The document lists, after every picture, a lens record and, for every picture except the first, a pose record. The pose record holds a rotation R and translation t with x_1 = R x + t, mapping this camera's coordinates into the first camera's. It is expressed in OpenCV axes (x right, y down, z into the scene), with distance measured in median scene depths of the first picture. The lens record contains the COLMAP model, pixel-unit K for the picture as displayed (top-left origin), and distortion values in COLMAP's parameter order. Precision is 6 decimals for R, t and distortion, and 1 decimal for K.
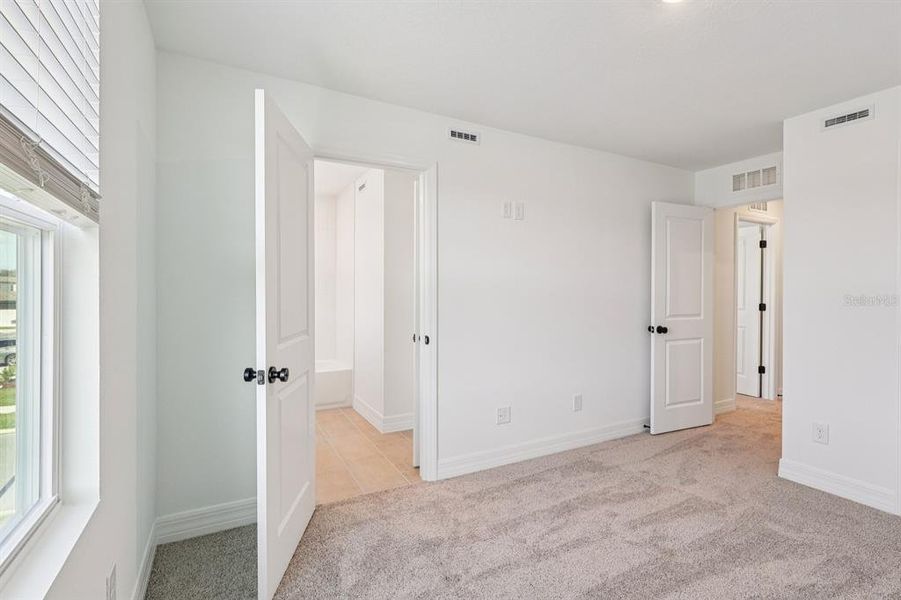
lens RADIAL K [[409.4, 0, 450.5], [0, 409.4, 300.0], [0, 0, 1]] dist [-0.000081, 0.000067]
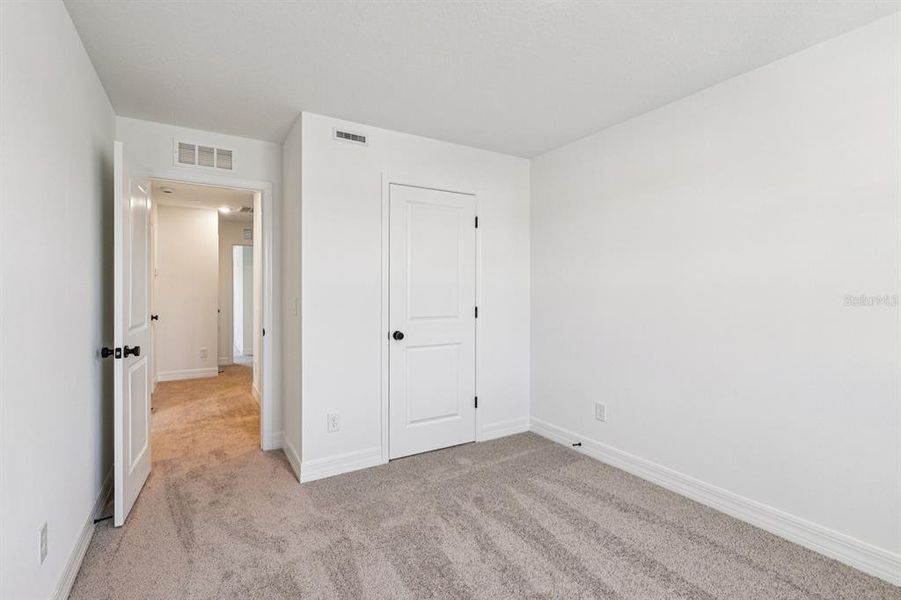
lens RADIAL K [[409.4, 0, 450.5], [0, 409.4, 300.0], [0, 0, 1]] dist [-0.000081, 0.000067]
pose [[-0.047085, -0.015376, 0.998773, -0.164730], [0.022991, 0.999600, 0.016473, -0.004471], [-0.998626, 0.023739, -0.046713, 0.695795]]
